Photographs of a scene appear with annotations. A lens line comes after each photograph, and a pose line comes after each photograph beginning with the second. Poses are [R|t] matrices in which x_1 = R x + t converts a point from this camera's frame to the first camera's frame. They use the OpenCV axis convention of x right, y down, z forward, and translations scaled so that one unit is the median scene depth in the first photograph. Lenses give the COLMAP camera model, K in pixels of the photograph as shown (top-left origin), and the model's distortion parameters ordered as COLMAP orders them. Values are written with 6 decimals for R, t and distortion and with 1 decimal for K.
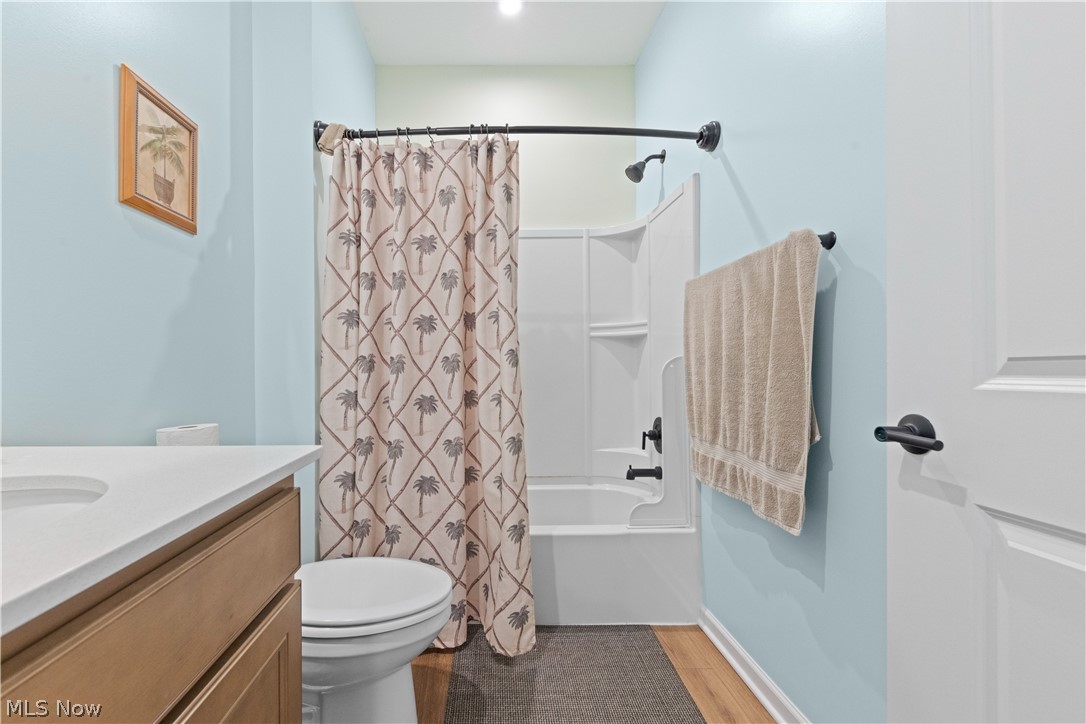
lens RADIAL K [[443.2, 0, 489.9], [0, 443.2, 367.4], [0, 0, 1]] dist [0.005761, -0.004774]
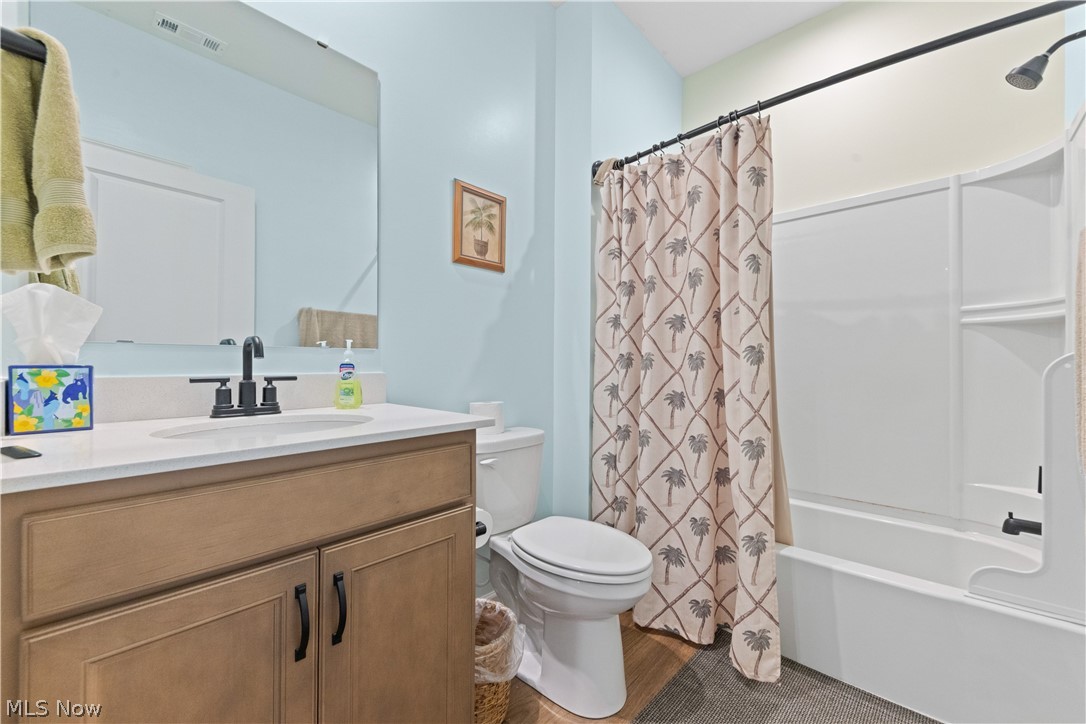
lens RADIAL K [[429.2, 0, 542.2], [0, 429.2, 362.8], [0, 0, 1]] dist [0.002033, -0.002102]
pose [[0.726918, 0.005637, -0.686702, 0.325554], [-0.008191, 0.999966, -0.000461, -0.001162], [0.686676, 0.005960, 0.726939, 0.046553]]
